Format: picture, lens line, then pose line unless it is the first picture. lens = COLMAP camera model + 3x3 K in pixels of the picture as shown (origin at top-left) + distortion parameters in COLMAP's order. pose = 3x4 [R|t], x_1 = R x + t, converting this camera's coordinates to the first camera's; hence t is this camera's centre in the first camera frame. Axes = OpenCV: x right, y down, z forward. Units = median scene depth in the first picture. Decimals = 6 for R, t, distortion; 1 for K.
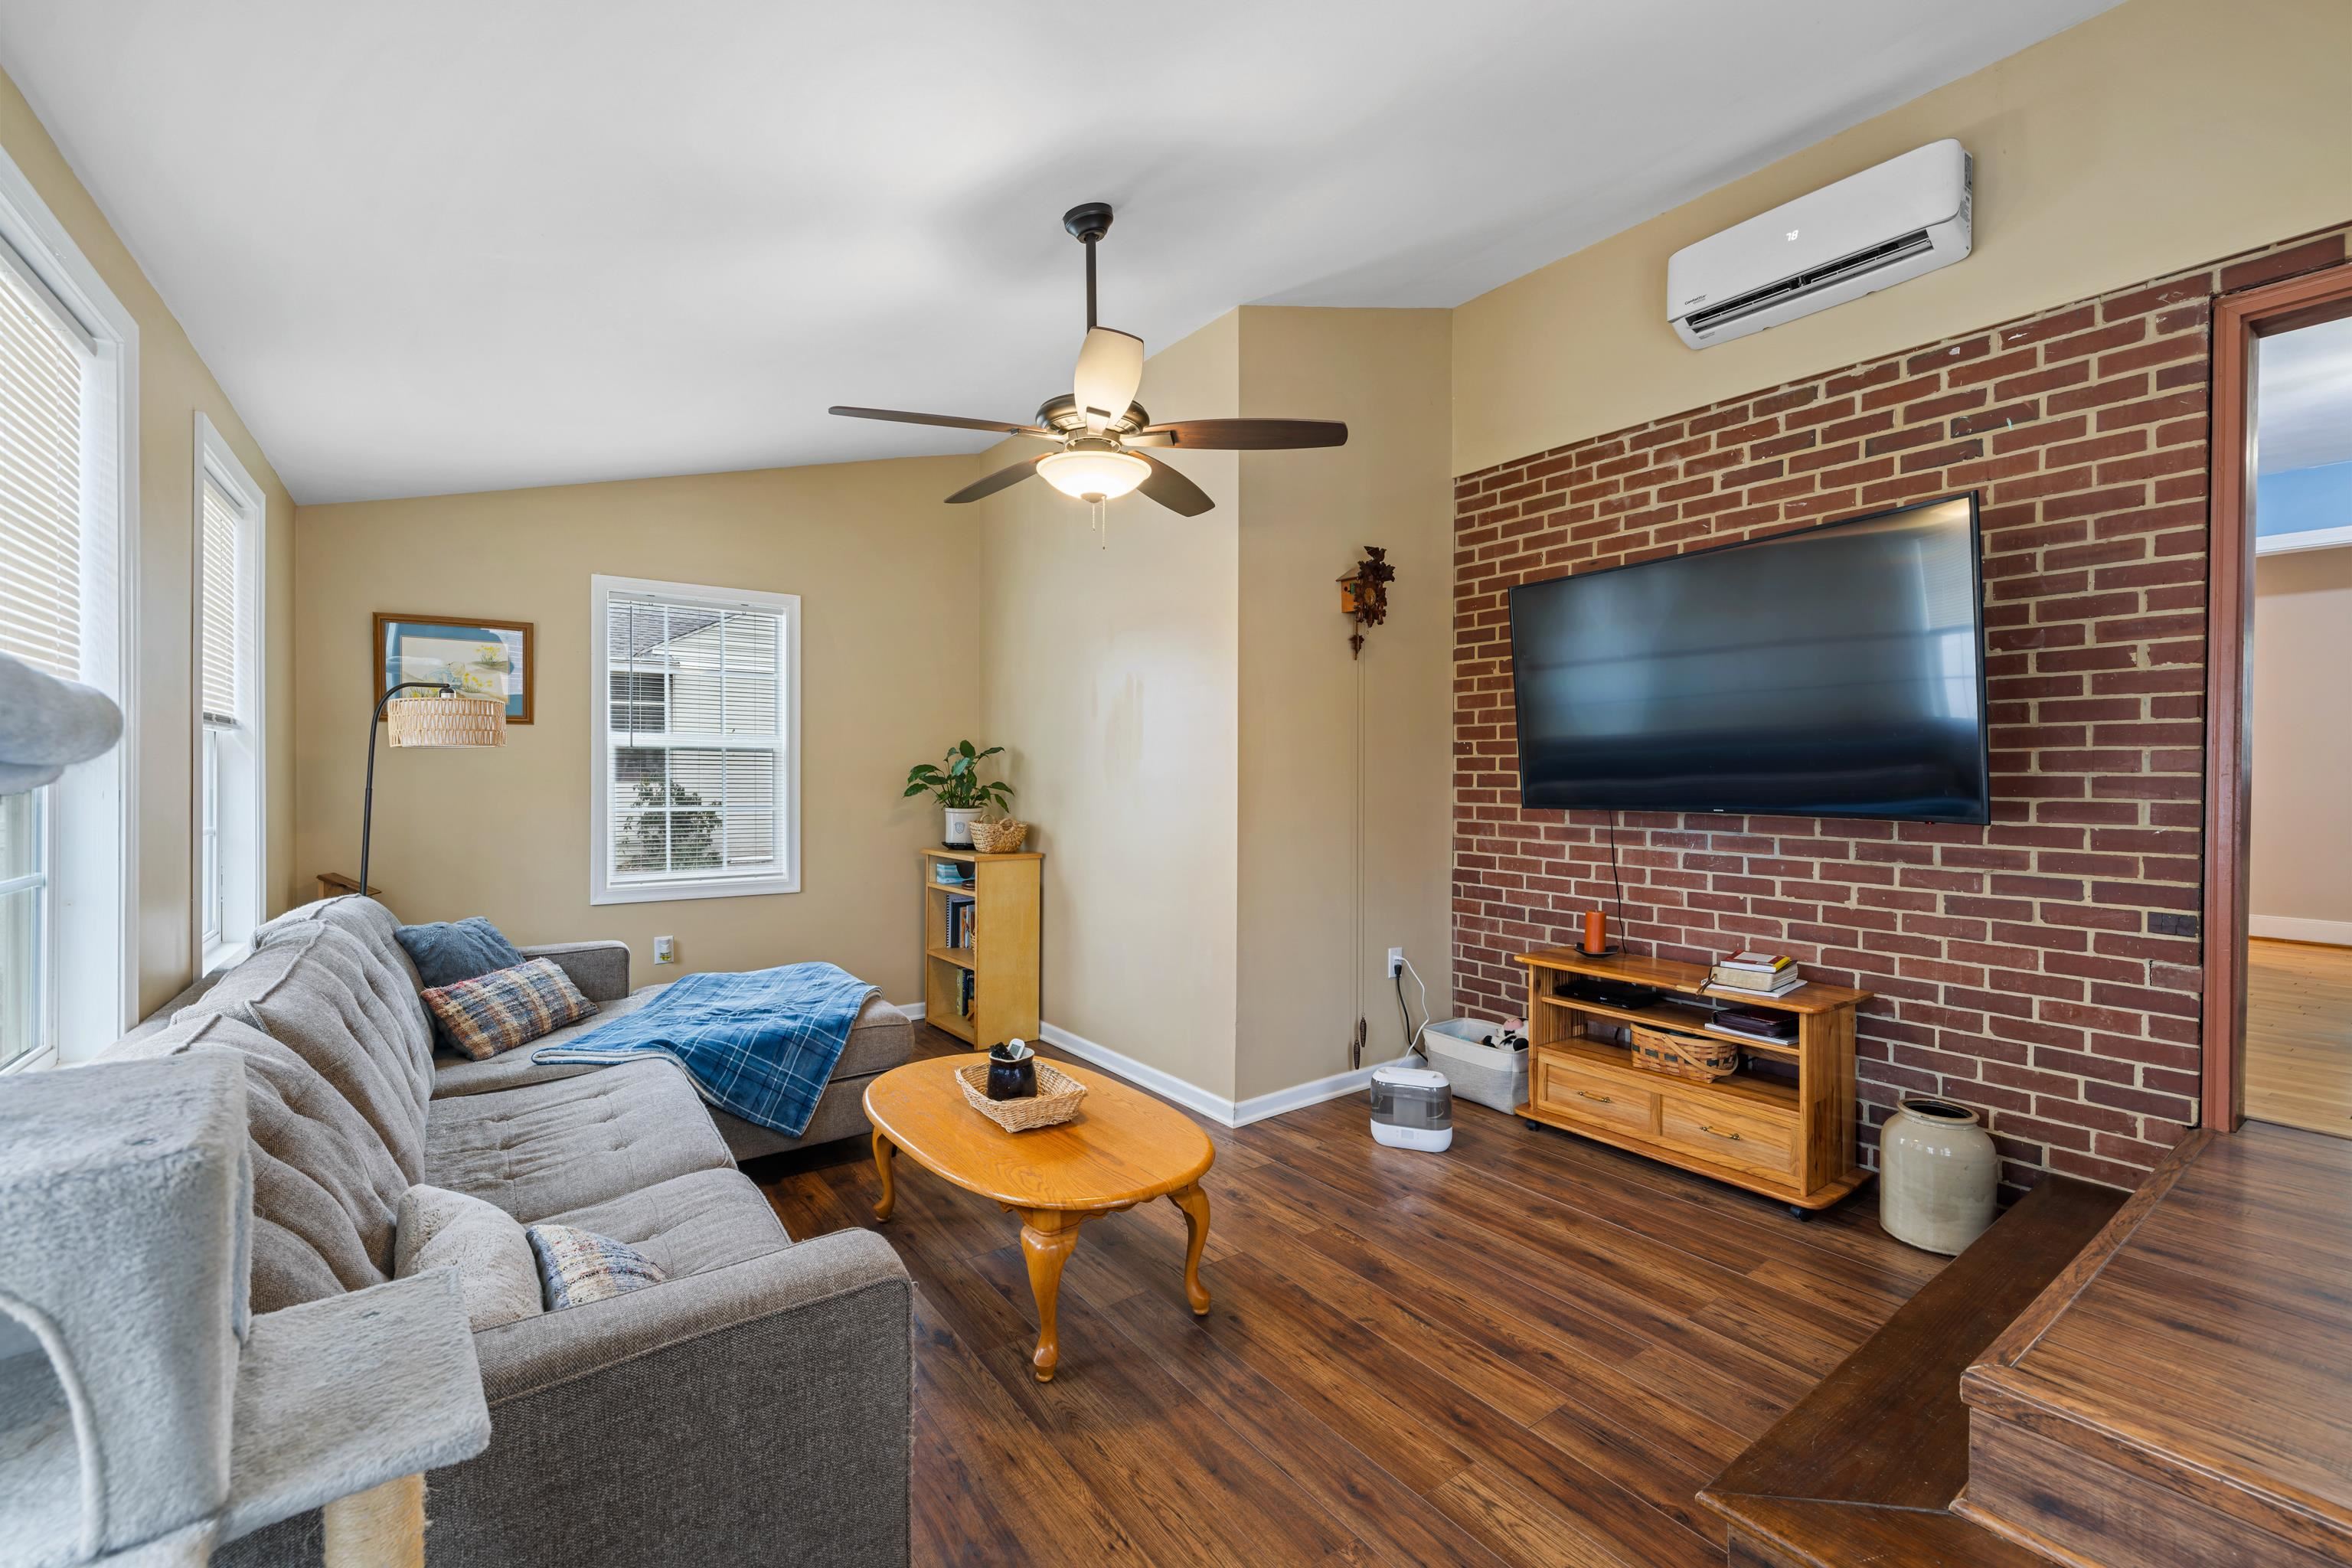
lens RADIAL K [[990.0, 0, 1190.8], [0, 990.0, 785.3], [0, 0, 1]] dist [-0.000257, 0.000122]
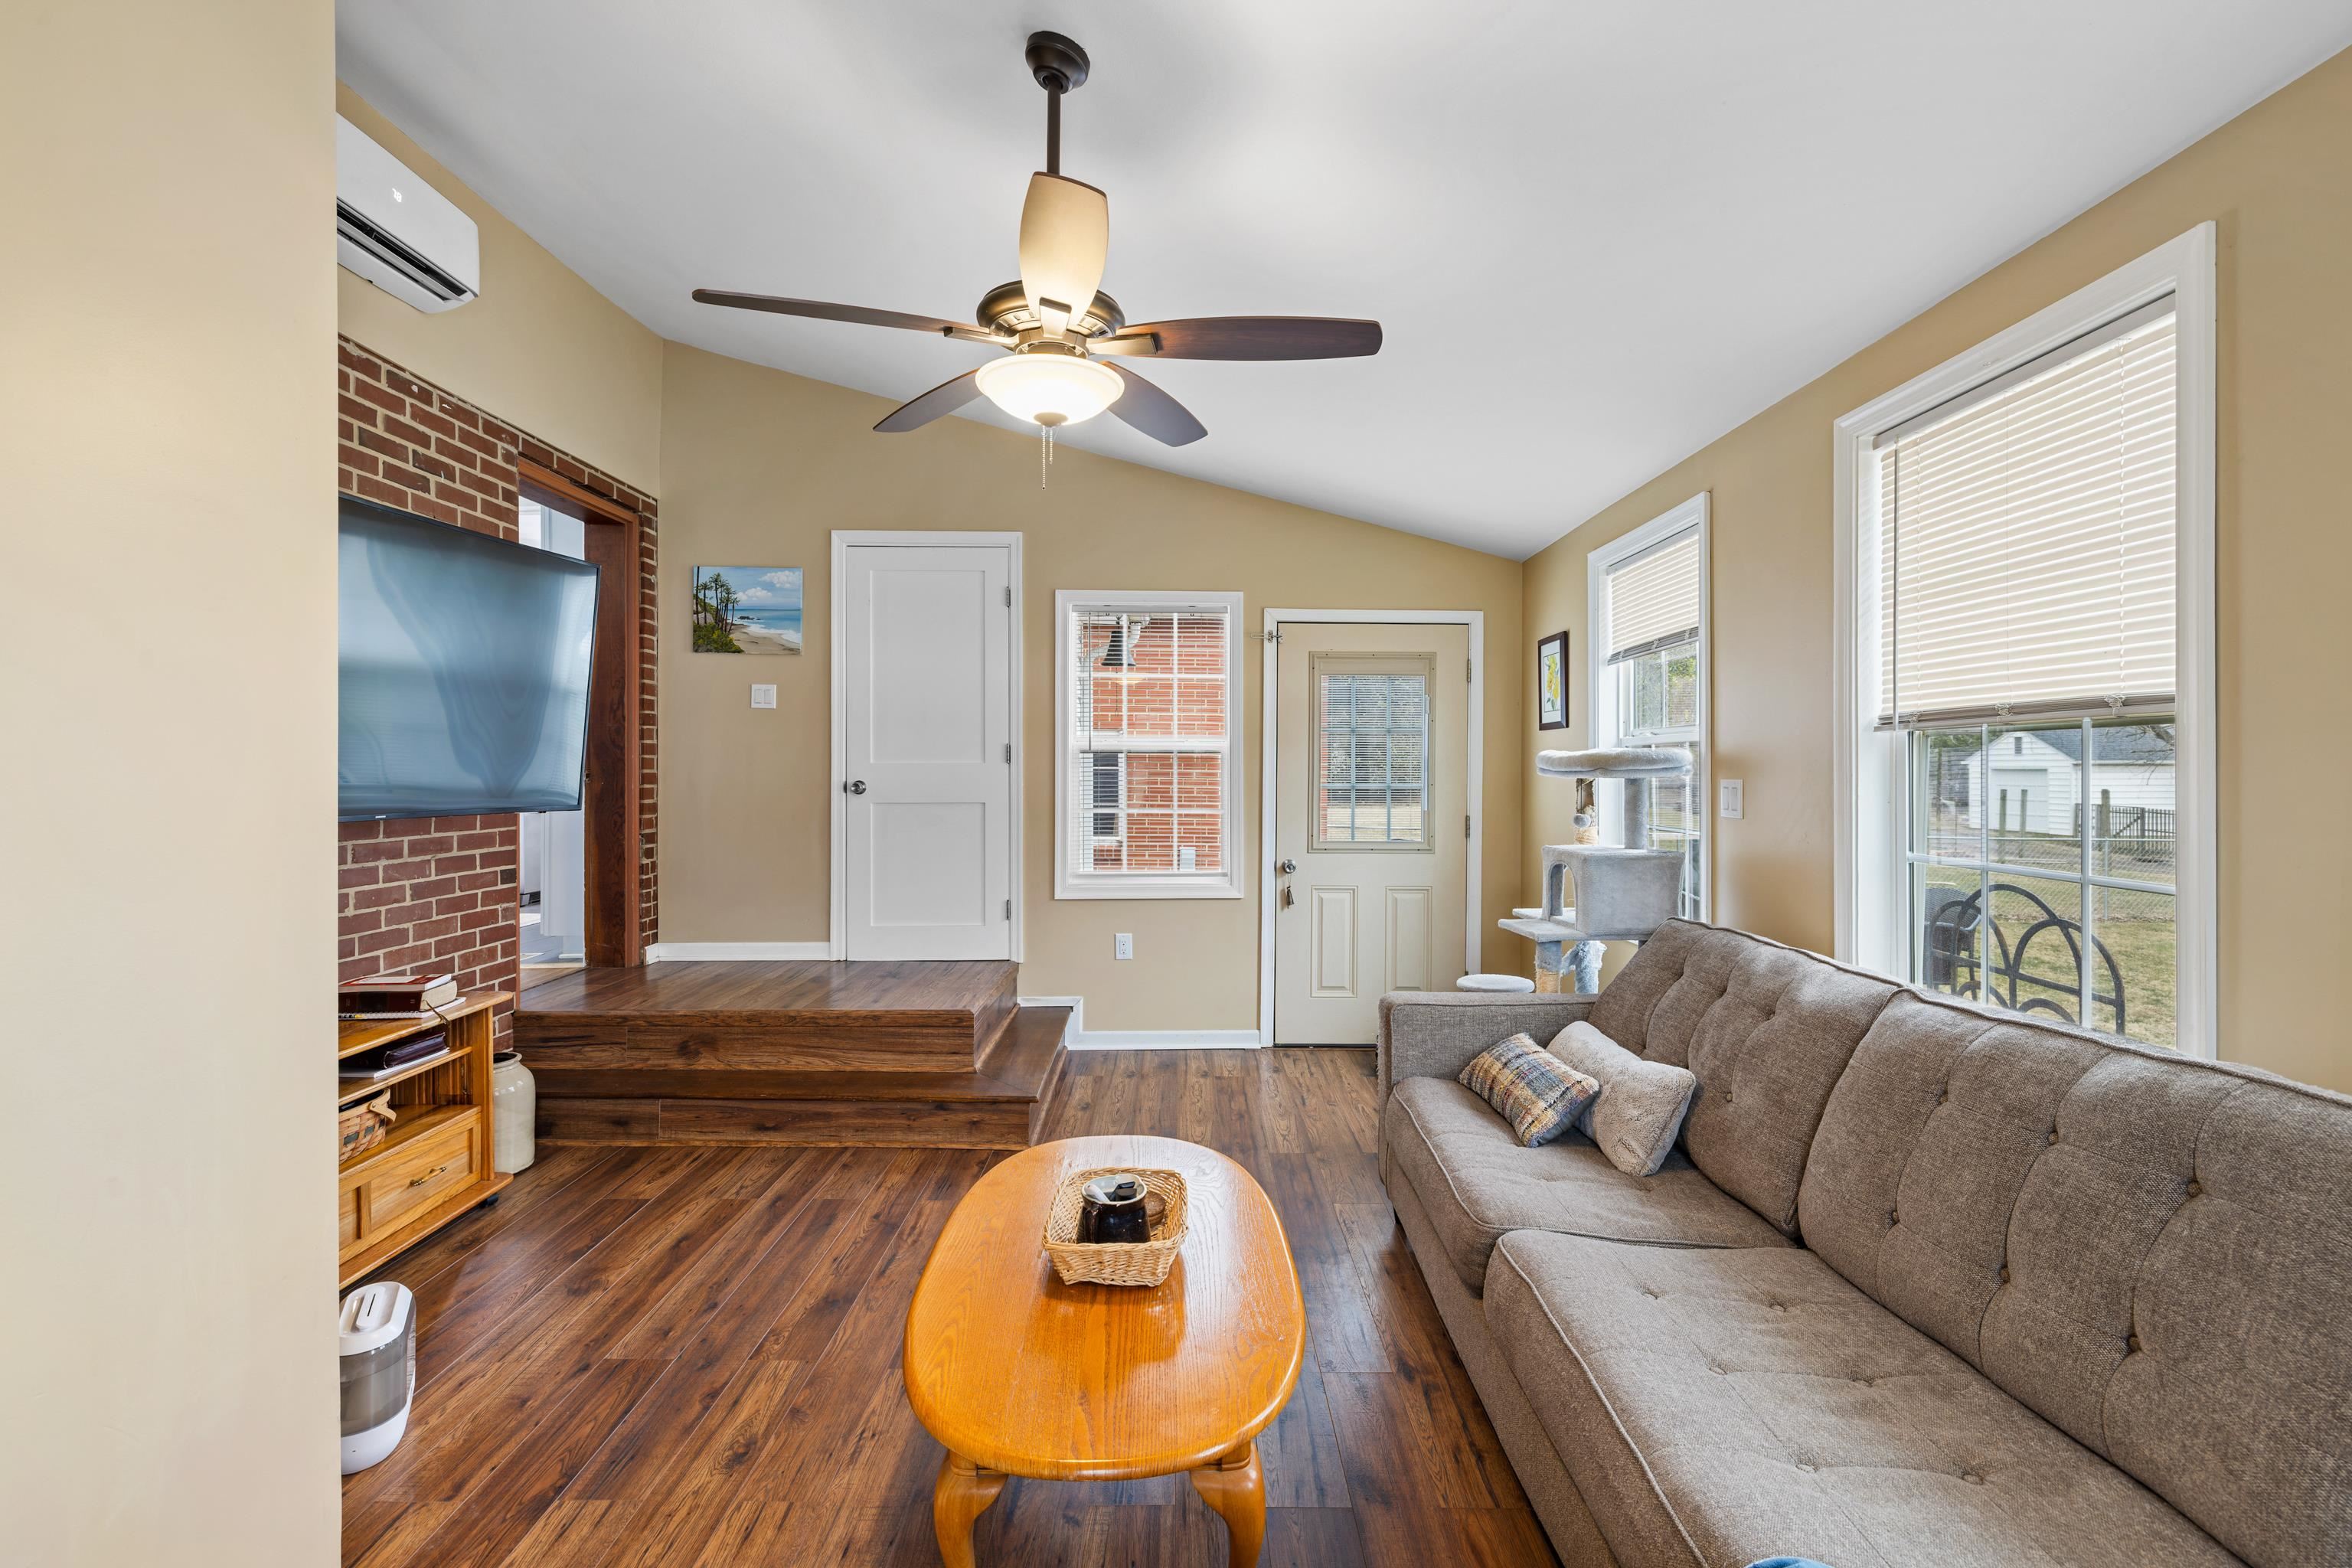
lens RADIAL K [[990.0, 0, 1184.1], [0, 990.0, 763.4], [0, 0, 1]] dist [-0.000257, 0.000122]
pose [[-0.807544, -0.016906, 0.589565, -0.605505], [-0.014526, 0.999856, 0.008774, -0.046904], [-0.589628, -0.001478, -0.807673, 1.464078]]
